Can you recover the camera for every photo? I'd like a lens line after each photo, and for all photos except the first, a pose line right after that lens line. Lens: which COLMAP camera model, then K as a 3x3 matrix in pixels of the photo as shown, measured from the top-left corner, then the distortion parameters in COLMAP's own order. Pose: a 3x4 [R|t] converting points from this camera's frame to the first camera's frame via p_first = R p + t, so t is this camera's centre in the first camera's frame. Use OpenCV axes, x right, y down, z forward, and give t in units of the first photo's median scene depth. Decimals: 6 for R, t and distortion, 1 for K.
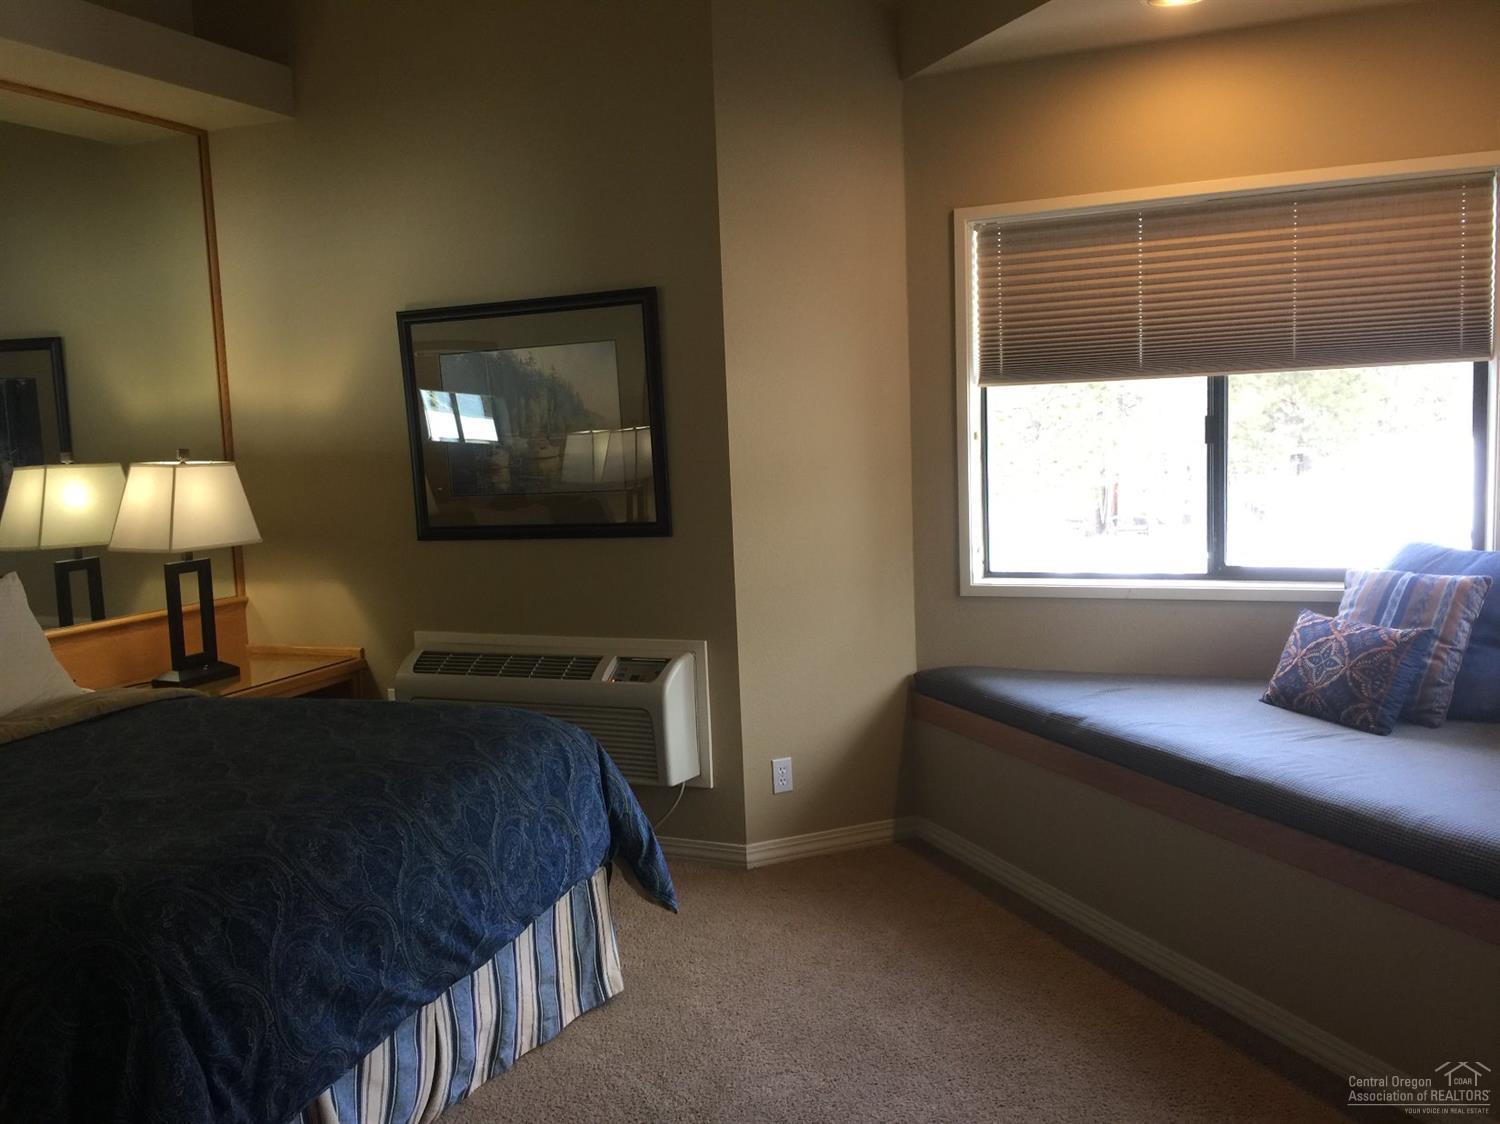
lens RADIAL K [[1268.9, 0, 748.4], [0, 1268.9, 554.8], [0, 0, 1]] dist [0.061252, -0.081514]
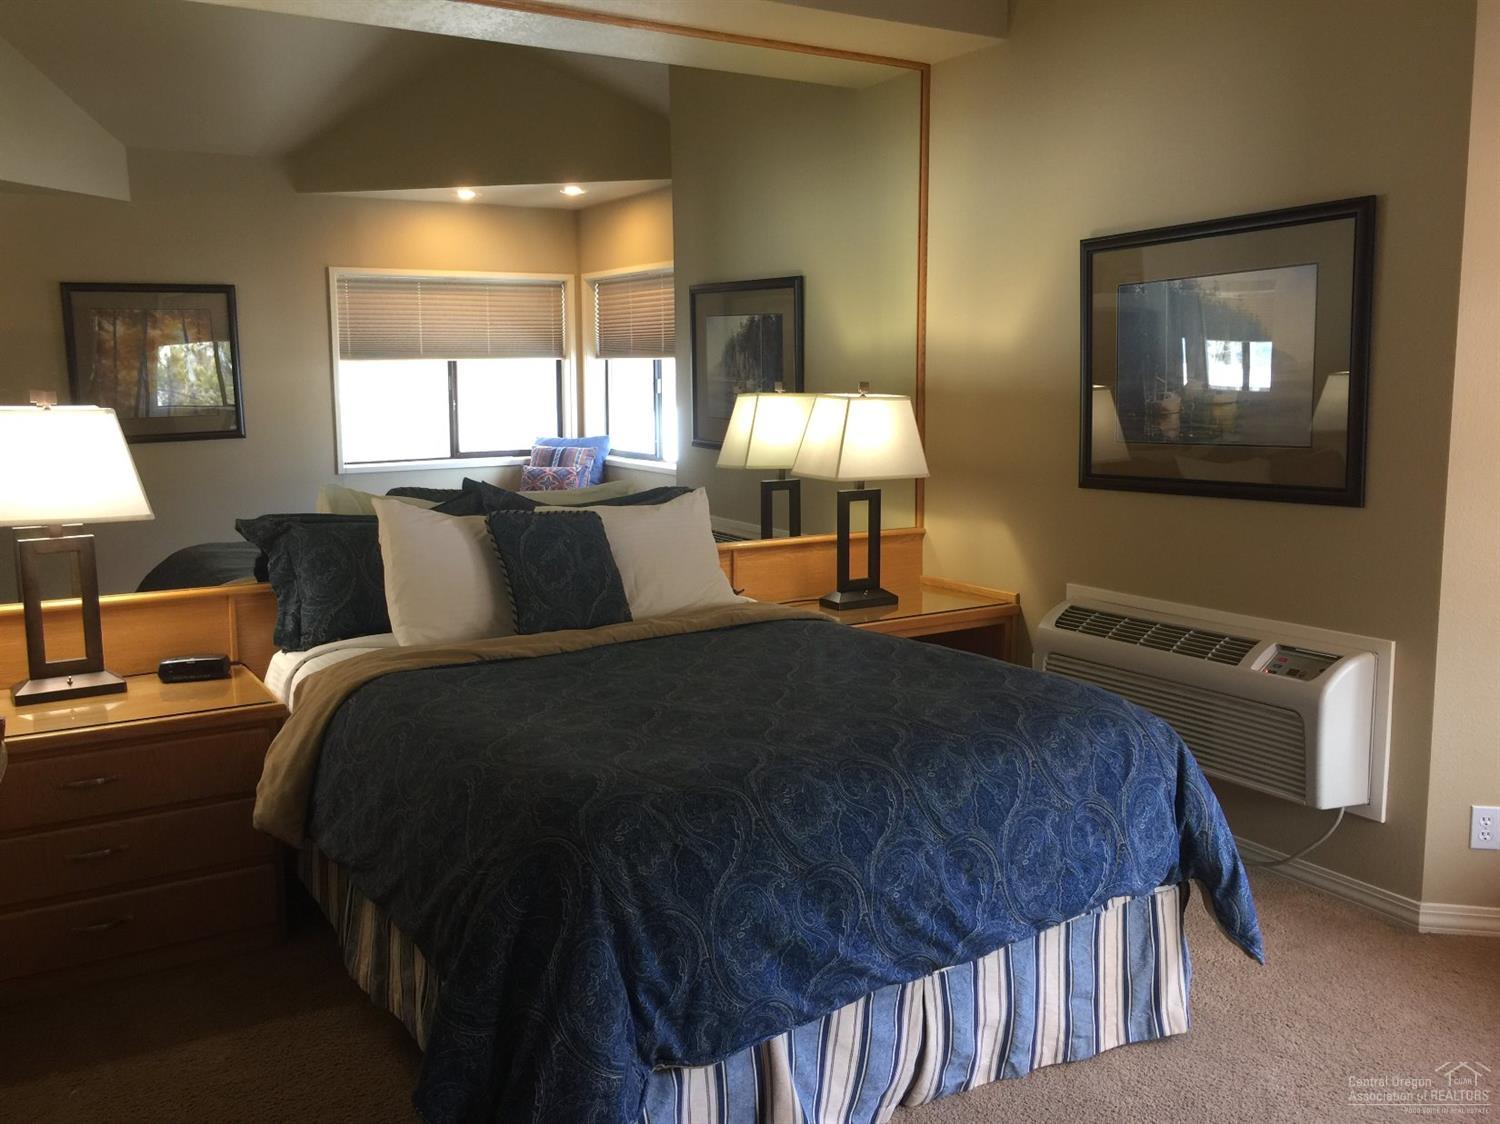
lens RADIAL K [[1268.9, 0, 750.0], [0, 1268.9, 559.9], [0, 0, 1]] dist [0.061252, -0.081514]
pose [[0.809408, 0.113678, -0.576140, 0.099824], [-0.083574, 0.993397, 0.078595, -0.013048], [0.581270, -0.015466, 0.813564, 0.109957]]
